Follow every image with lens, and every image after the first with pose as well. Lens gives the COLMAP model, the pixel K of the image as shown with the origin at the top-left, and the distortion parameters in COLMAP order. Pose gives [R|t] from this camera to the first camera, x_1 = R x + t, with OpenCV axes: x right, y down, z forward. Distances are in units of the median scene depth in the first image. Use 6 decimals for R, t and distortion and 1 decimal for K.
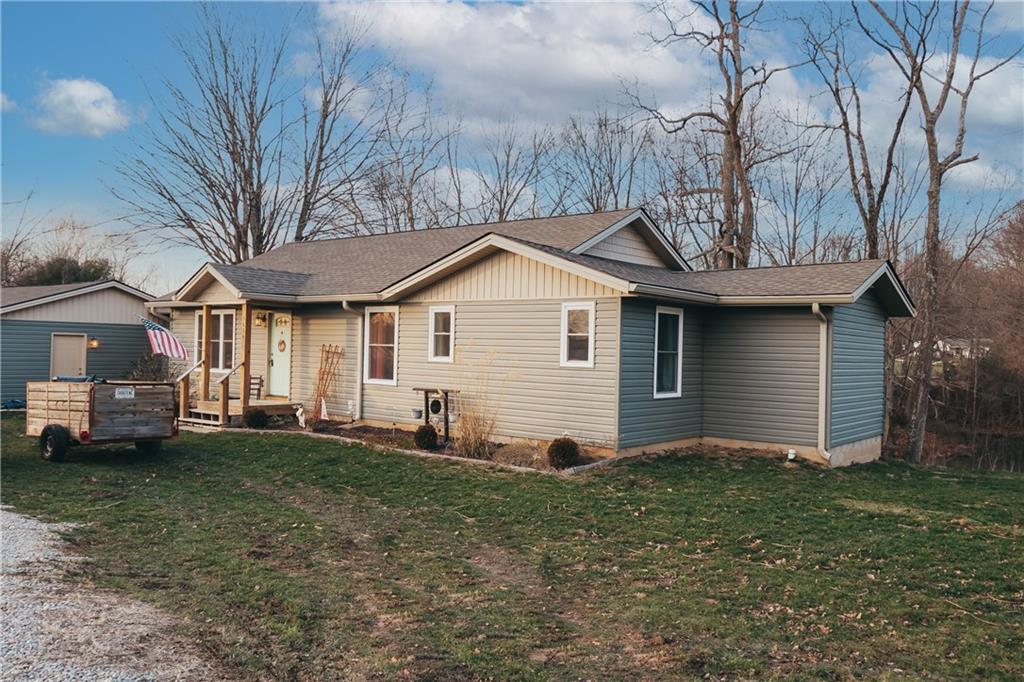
lens RADIAL K [[782.0, 0, 517.4], [0, 782.0, 339.0], [0, 0, 1]] dist [-0.000912, 0.007037]
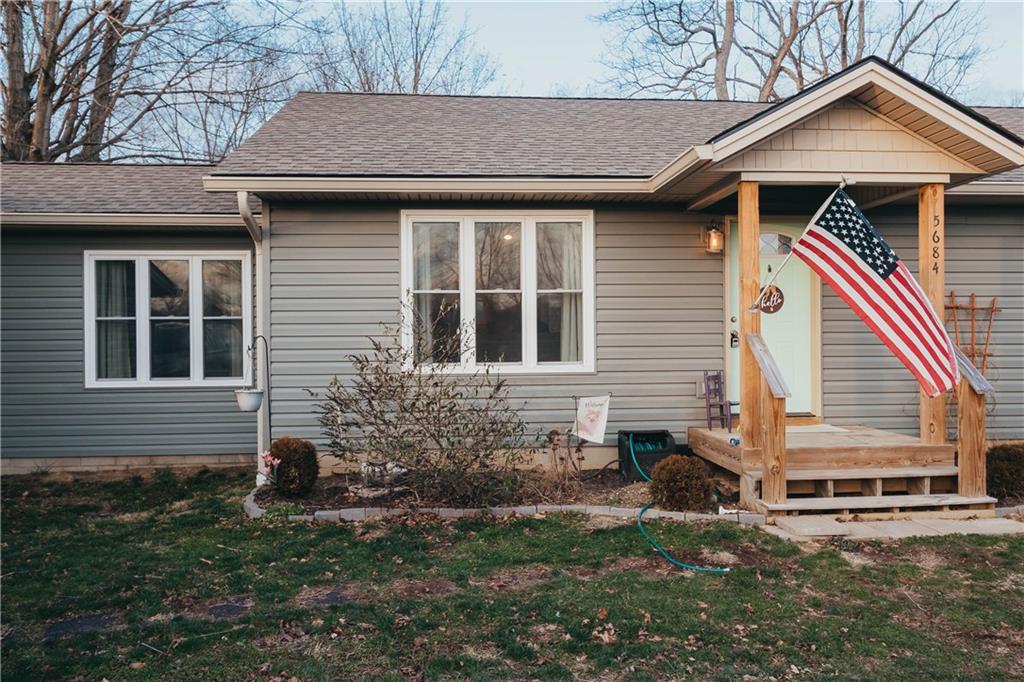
lens RADIAL K [[782.0, 0, 512.9], [0, 782.0, 347.1], [0, 0, 1]] dist [-0.000912, 0.007037]
pose [[0.726519, -0.044135, 0.685728, -0.779984], [0.015544, 0.998735, 0.047811, 0.014087], [-0.686971, -0.024077, 0.726286, 0.869581]]
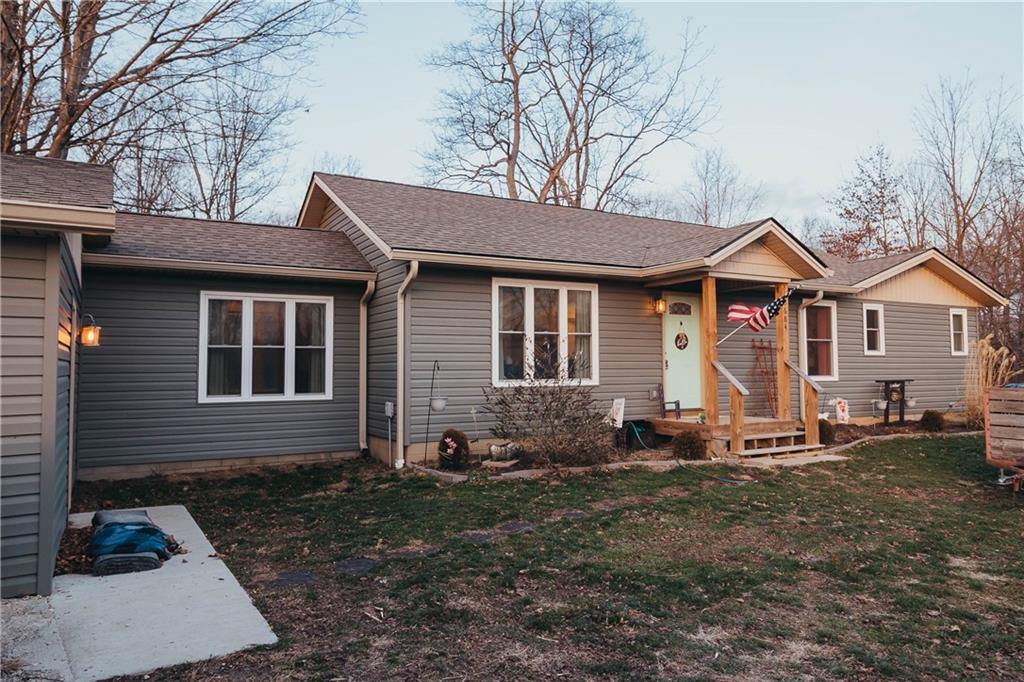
lens RADIAL K [[677.5, 0, 513.6], [0, 677.5, 336.7], [0, 0, 1]] dist [-0.003563, 0.003324]
pose [[0.382177, 0.009861, 0.924036, -1.060756], [-0.001957, 0.999949, -0.009862, 0.012631], [-0.924087, 0.001960, 0.382177, 1.006518]]
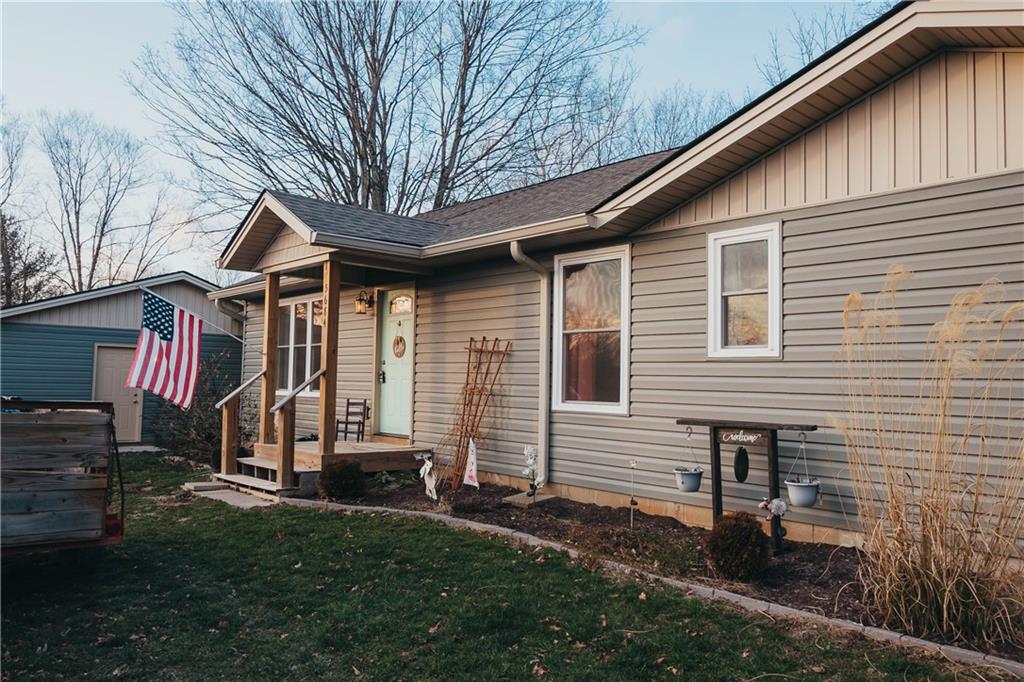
lens RADIAL K [[782.0, 0, 513.6], [0, 782.0, 338.8], [0, 0, 1]] dist [-0.000912, 0.007037]
pose [[0.984133, -0.015895, -0.176717, -0.132496], [0.007217, 0.998741, -0.049644, 0.035647], [0.177283, 0.047581, 0.983009, 0.508448]]
